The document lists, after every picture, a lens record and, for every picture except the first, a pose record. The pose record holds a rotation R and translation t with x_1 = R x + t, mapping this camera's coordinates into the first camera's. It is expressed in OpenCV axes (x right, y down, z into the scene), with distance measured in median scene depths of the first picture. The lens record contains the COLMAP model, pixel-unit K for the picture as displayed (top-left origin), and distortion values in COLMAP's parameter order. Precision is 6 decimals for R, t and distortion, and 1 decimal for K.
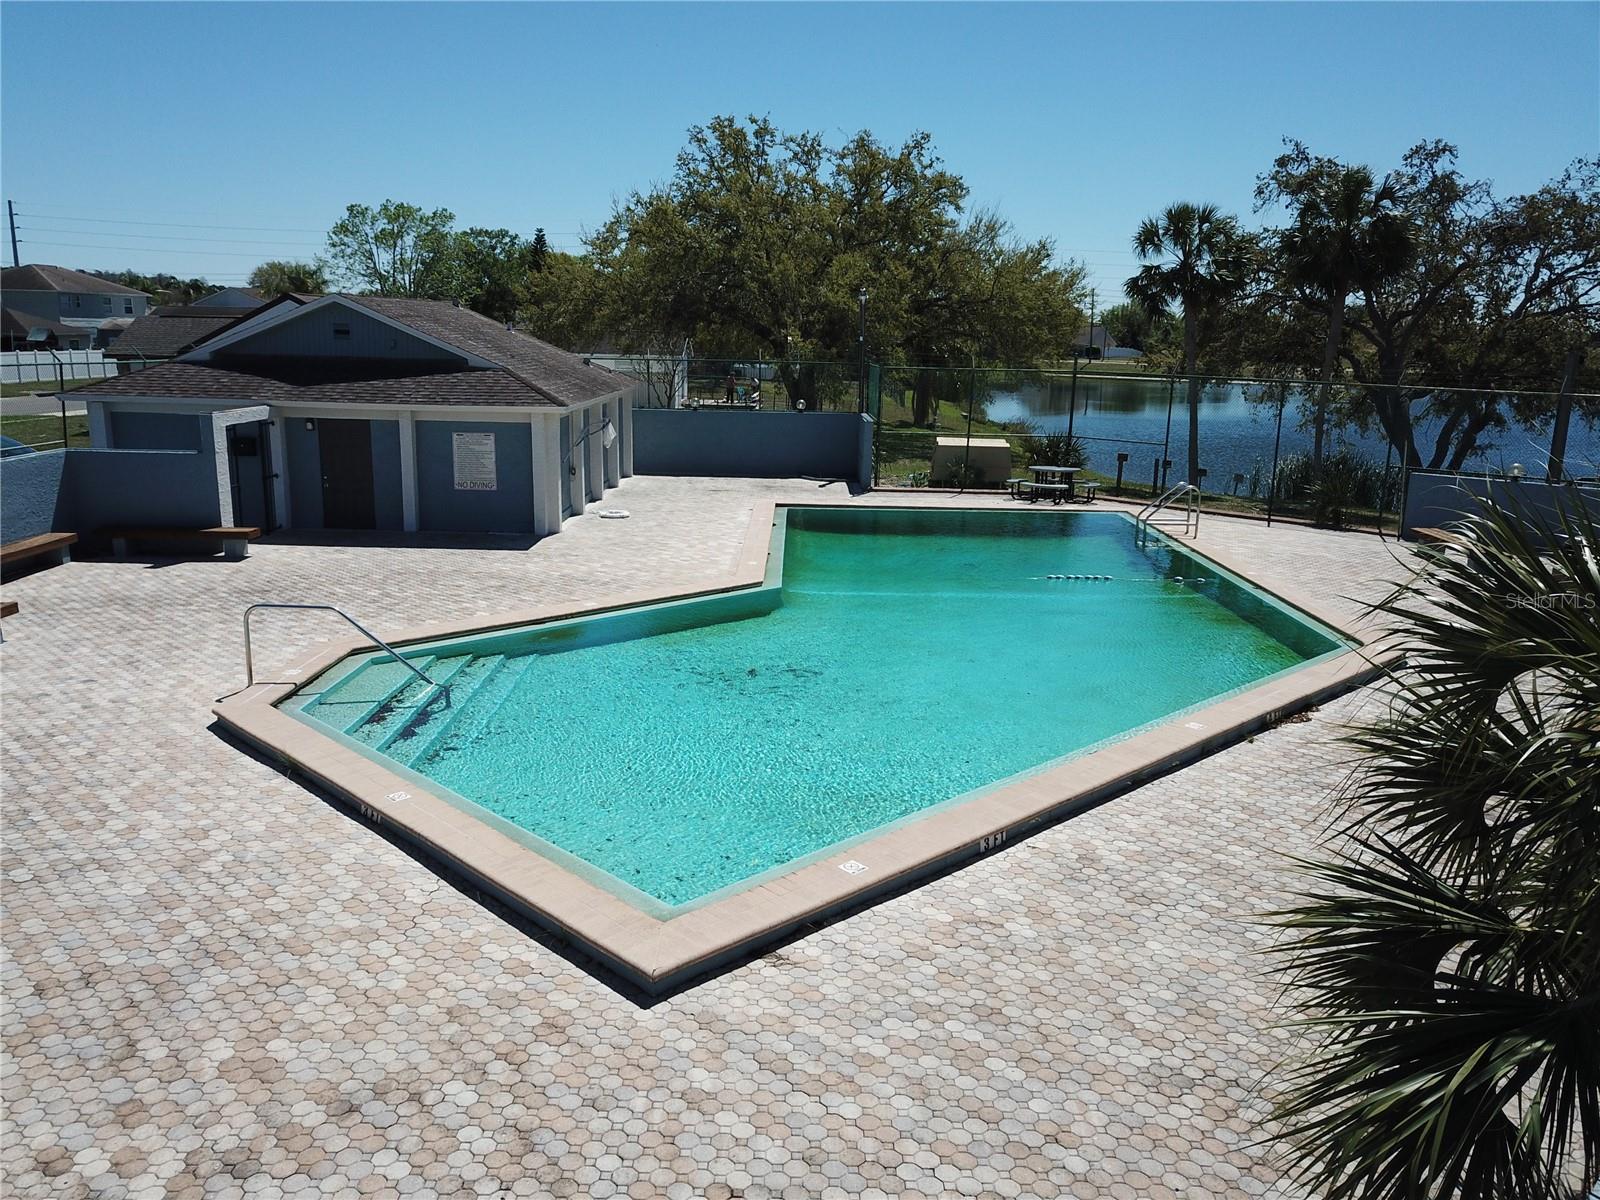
lens RADIAL K [[1208.9, 0, 800.0], [0, 1208.9, 600.0], [0, 0, 1]] dist [0.001980, -0.002261]
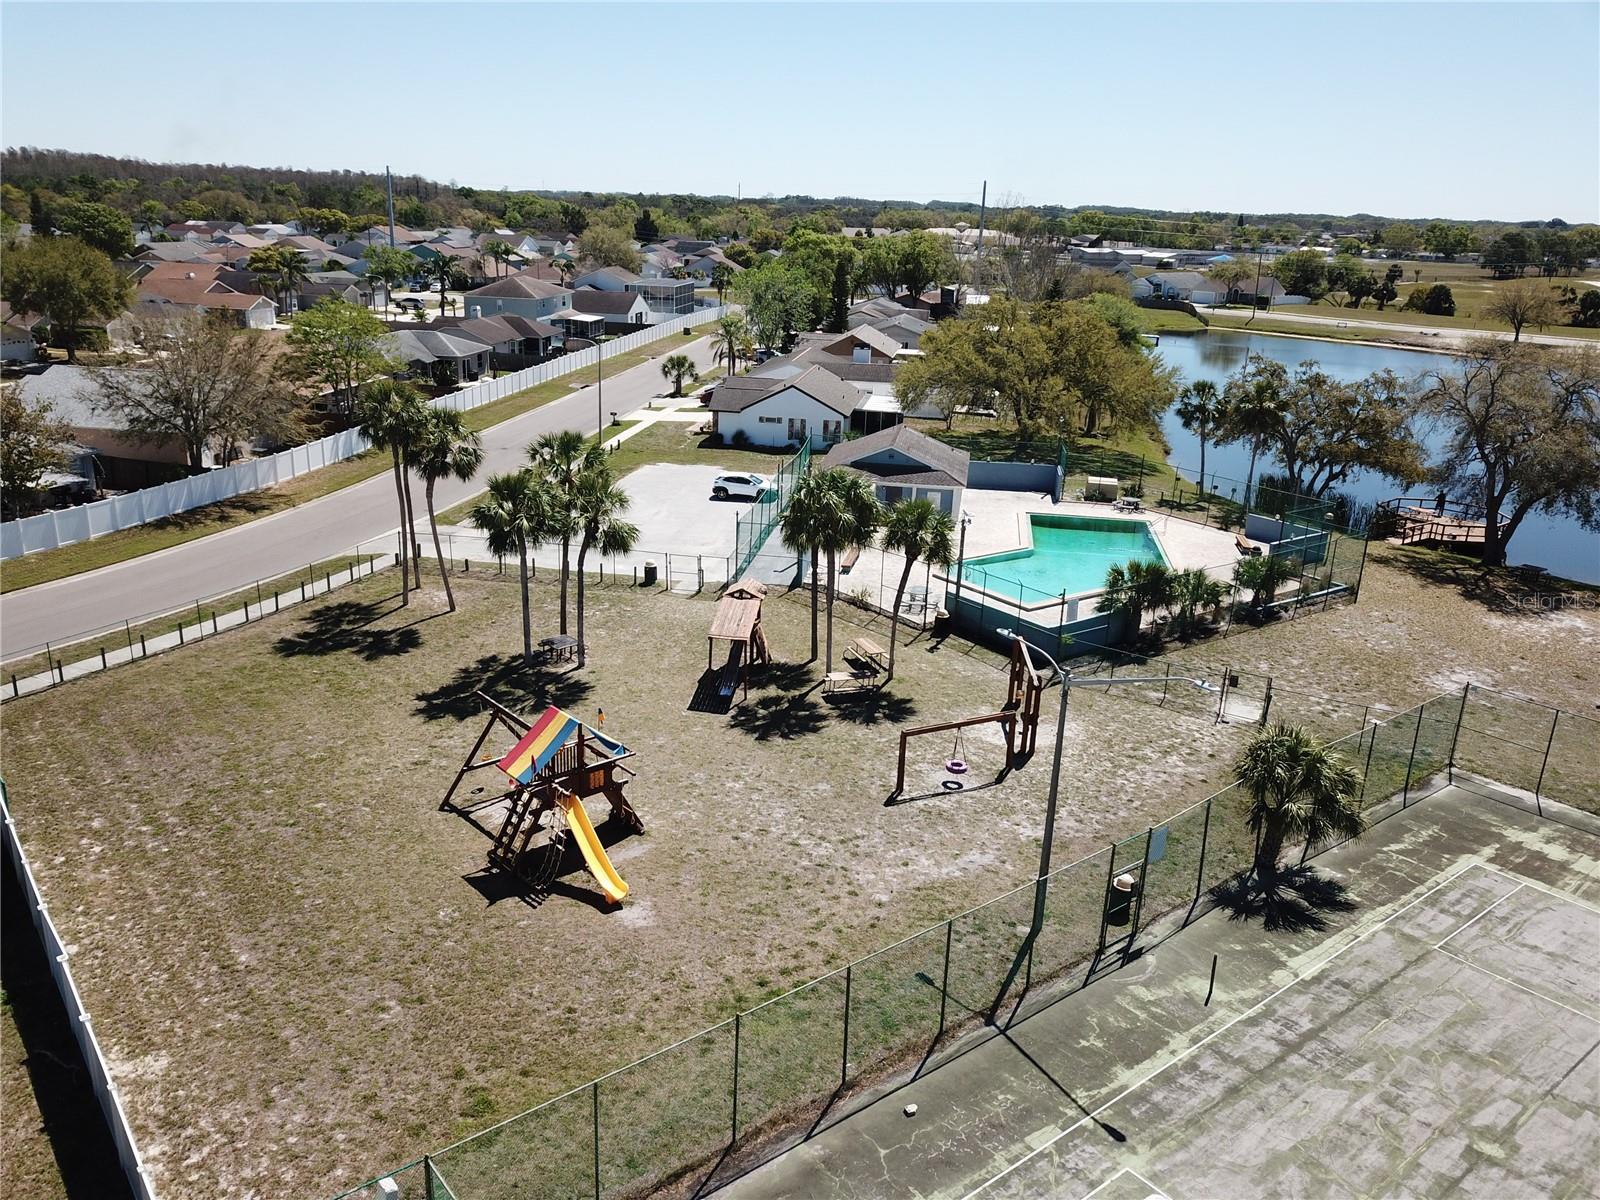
lens RADIAL K [[1208.9, 0, 800.0], [0, 1208.9, 600.0], [0, 0, 1]] dist [0.001980, -0.002261]
pose [[0.988403, 0.052069, -0.142651, -0.116350], [-0.038121, 0.994375, 0.098822, -0.121247], [0.146994, -0.092237, 0.984827, -1.721130]]
